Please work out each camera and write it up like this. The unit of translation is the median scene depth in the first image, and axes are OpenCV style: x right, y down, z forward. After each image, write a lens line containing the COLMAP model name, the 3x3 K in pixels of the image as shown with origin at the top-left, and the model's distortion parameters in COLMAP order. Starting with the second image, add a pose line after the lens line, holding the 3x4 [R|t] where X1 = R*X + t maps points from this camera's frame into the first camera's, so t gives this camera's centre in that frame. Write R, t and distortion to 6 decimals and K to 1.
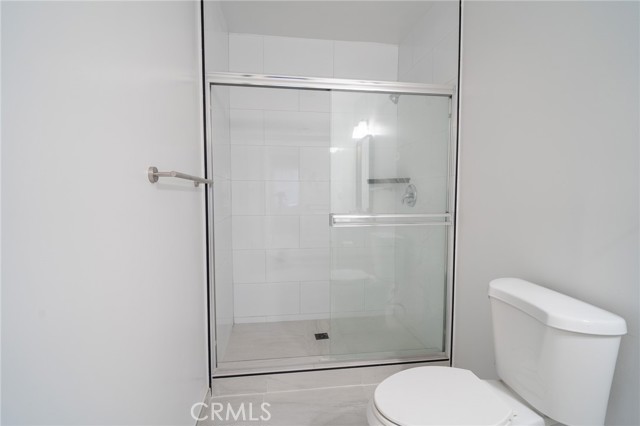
lens RADIAL K [[299.0, 0, 318.5], [0, 299.0, 193.5], [0, 0, 1]] dist [-0.001069, -0.000353]
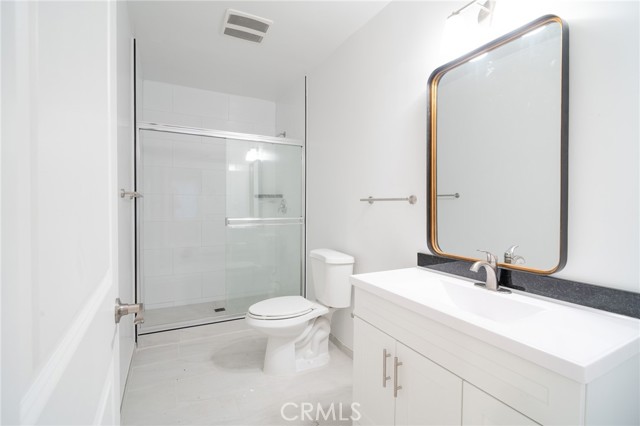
lens RADIAL K [[295.8, 0, 320.0], [0, 295.8, 213.0], [0, 0, 1]] dist [-0.001957, -0.001113]
pose [[0.942468, -0.002145, 0.334289, -0.008854], [-0.004800, 0.999789, 0.019951, 0.009078], [-0.334262, -0.020408, 0.942259, -0.424925]]
